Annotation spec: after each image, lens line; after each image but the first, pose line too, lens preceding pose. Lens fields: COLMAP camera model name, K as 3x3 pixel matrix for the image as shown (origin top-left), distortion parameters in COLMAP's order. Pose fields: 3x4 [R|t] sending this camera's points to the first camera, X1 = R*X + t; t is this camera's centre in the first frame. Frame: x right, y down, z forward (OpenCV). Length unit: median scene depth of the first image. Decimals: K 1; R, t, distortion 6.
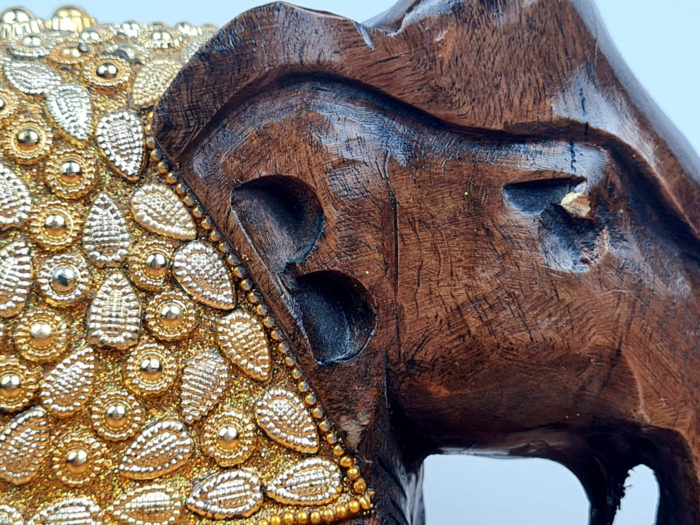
lens RADIAL K [[533.3, 0, 351.6], [0, 533.3, 256.7], [0, 0, 1]] dist [0.053096, -0.003928]
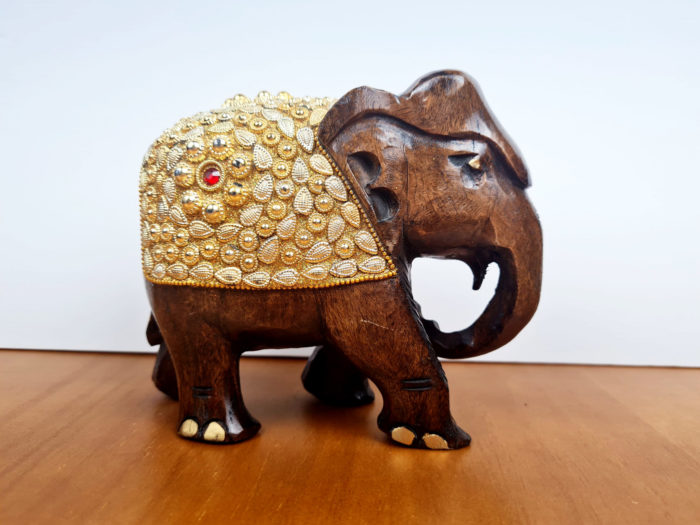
lens RADIAL K [[533.3, 0, 344.9], [0, 533.3, 267.0], [0, 0, 1]] dist [0.053096, -0.003928]
pose [[0.999877, 0.012844, 0.009036, -0.249383], [-0.013050, 0.999649, 0.023070, 0.366646], [-0.008736, -0.023186, 0.999693, -1.690525]]
